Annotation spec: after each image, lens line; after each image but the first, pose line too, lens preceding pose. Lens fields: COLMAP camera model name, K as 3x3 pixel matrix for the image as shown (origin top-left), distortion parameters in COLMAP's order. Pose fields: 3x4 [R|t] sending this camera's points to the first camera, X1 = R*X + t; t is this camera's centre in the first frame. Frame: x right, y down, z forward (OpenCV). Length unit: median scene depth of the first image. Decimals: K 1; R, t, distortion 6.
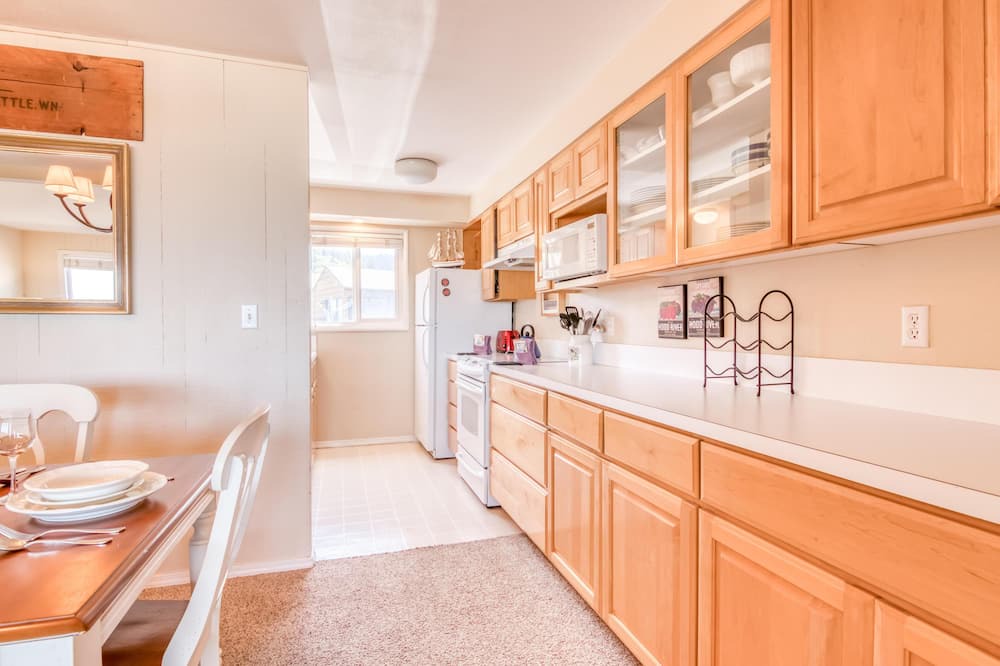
lens RADIAL K [[505.3, 0, 496.6], [0, 505.3, 329.2], [0, 0, 1]] dist [0.006002, -0.009949]
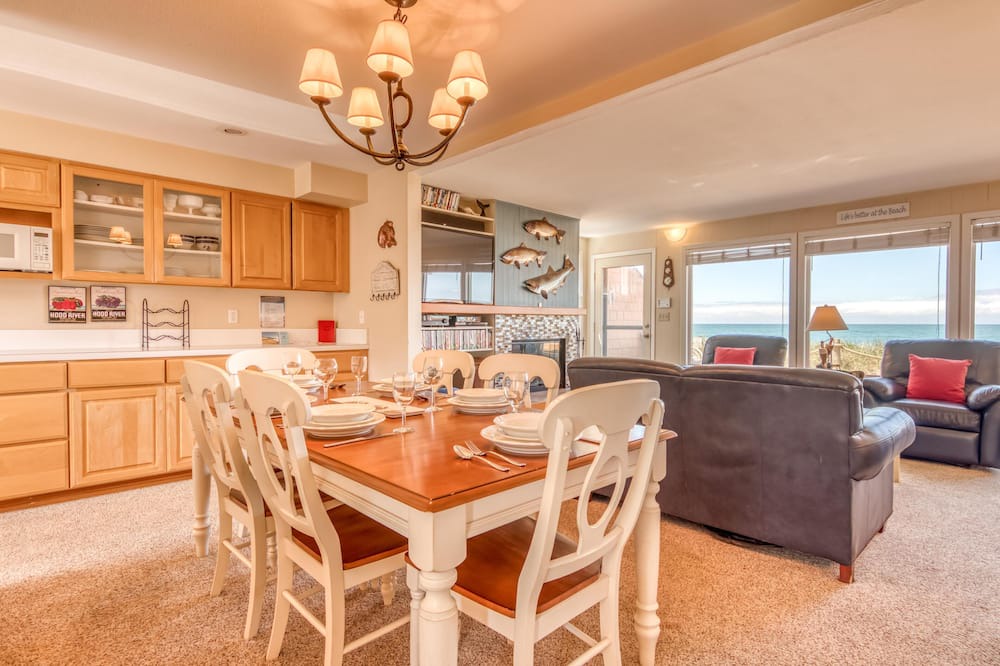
lens RADIAL K [[505.3, 0, 495.0], [0, 505.3, 334.5], [0, 0, 1]] dist [0.006002, -0.009949]
pose [[-0.455061, -0.022142, 0.890185, -1.435694], [0.001702, 0.999667, 0.025736, 0.014865], [-0.890459, 0.013227, -0.454872, 0.557923]]
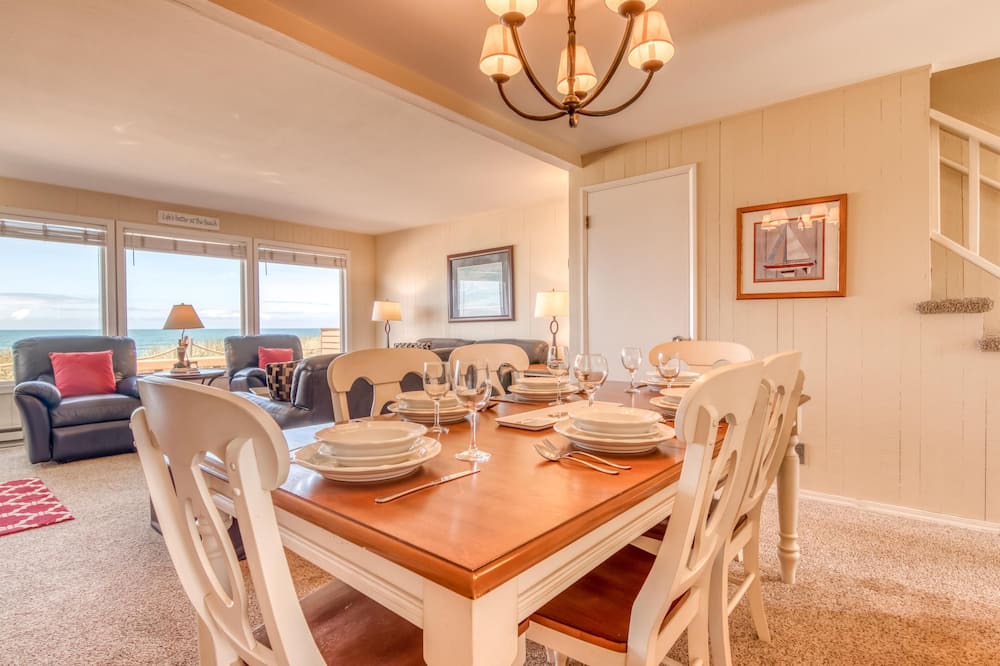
lens RADIAL K [[505.3, 0, 496.6], [0, 505.3, 333.3], [0, 0, 1]] dist [0.006002, -0.009949]
pose [[-0.835969, 0.010157, -0.548682, -0.196254], [0.002384, 0.999886, 0.014878, 0.042998], [0.548771, 0.011130, -0.835898, 0.842174]]
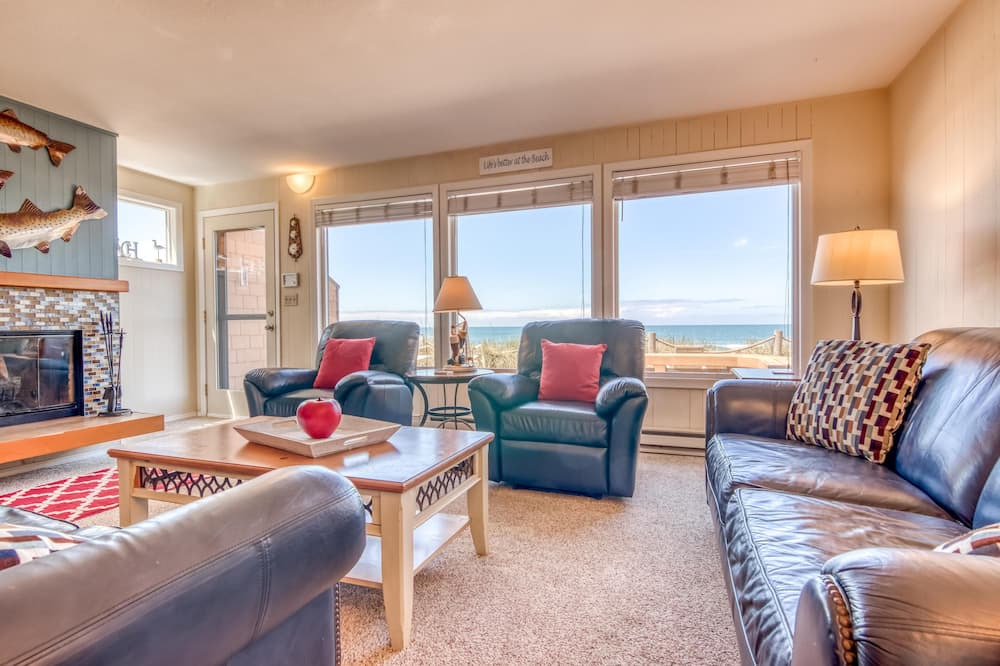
lens RADIAL K [[505.3, 0, 496.5], [0, 505.3, 332.0], [0, 0, 1]] dist [0.006002, -0.009949]
pose [[-0.793735, -0.001882, 0.608261, -1.217366], [0.008963, 0.999850, 0.014791, 0.092692], [-0.608198, 0.017192, -0.793599, -0.435845]]
